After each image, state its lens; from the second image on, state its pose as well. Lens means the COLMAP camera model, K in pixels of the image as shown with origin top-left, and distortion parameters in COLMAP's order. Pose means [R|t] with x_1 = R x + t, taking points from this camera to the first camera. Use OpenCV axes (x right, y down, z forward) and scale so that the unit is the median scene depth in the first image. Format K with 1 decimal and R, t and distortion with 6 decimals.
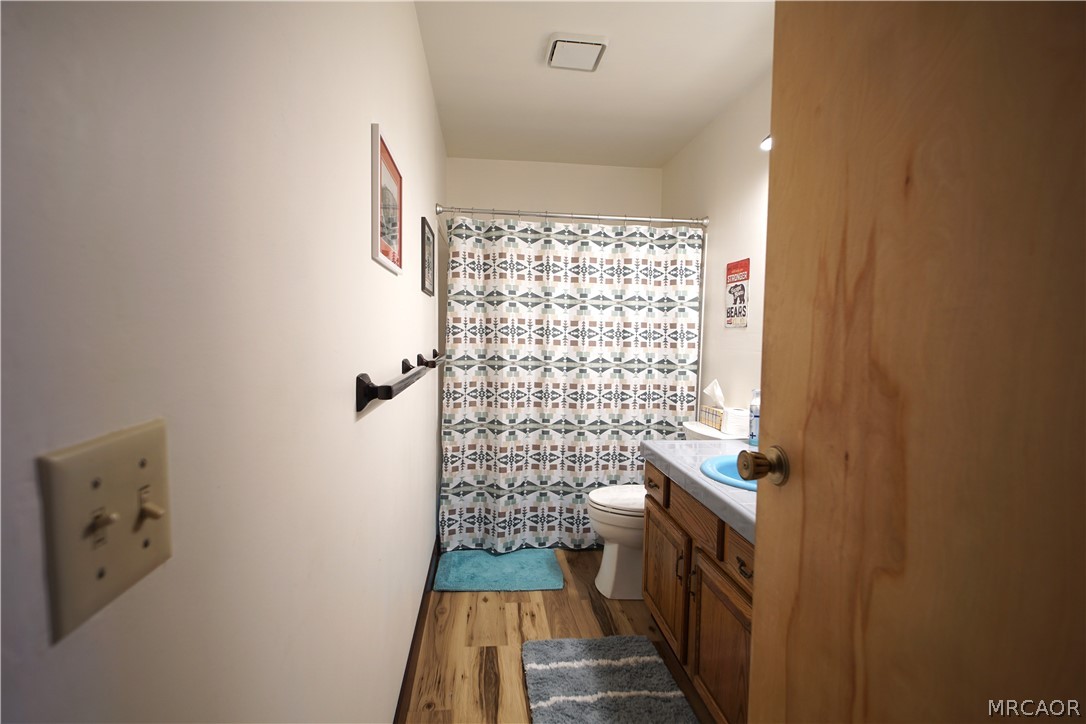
lens RADIAL K [[510.6, 0, 537.8], [0, 510.6, 361.8], [0, 0, 1]] dist [0.005499, -0.013613]
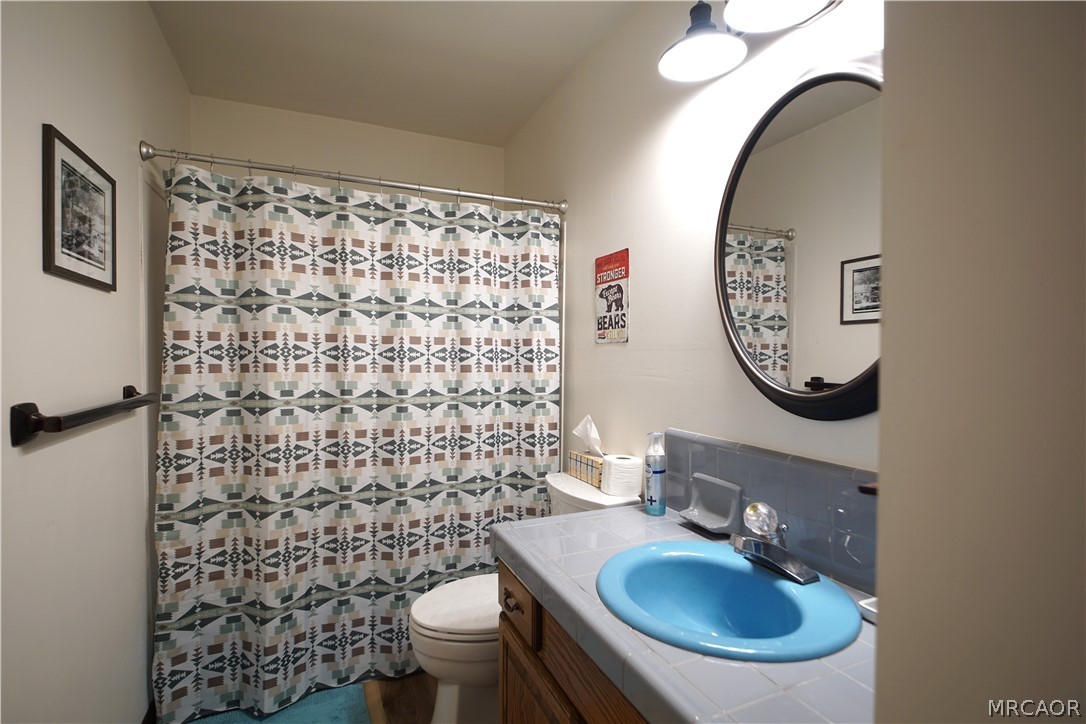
lens RADIAL K [[510.6, 0, 537.8], [0, 510.6, 361.8], [0, 0, 1]] dist [0.005499, -0.013613]
pose [[0.952870, -0.019559, 0.302748, 0.056205], [0.031639, 0.998885, -0.035048, -0.015966], [-0.301724, 0.042975, 0.952426, 0.296729]]
